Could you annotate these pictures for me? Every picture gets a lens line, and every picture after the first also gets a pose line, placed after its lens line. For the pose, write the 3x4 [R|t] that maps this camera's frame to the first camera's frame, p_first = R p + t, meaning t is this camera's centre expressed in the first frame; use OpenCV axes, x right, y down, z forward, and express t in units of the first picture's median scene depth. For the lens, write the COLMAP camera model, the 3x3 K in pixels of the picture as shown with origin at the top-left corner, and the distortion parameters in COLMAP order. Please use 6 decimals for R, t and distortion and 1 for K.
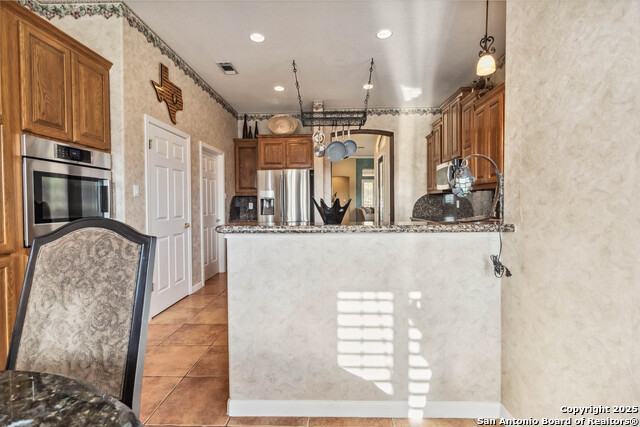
lens RADIAL K [[295.9, 0, 323.3], [0, 295.9, 209.8], [0, 0, 1]] dist [0.000352, 0.001250]
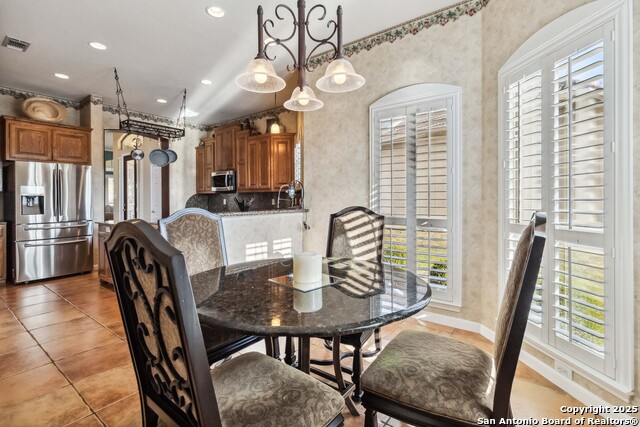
lens RADIAL K [[295.9, 0, 321.6], [0, 295.9, 207.3], [0, 0, 1]] dist [0.000352, 0.001250]
pose [[0.585286, -0.015629, 0.810676, -0.540735], [0.018259, 0.999815, 0.006093, 0.008674], [-0.810621, 0.011236, 0.585463, -0.232374]]
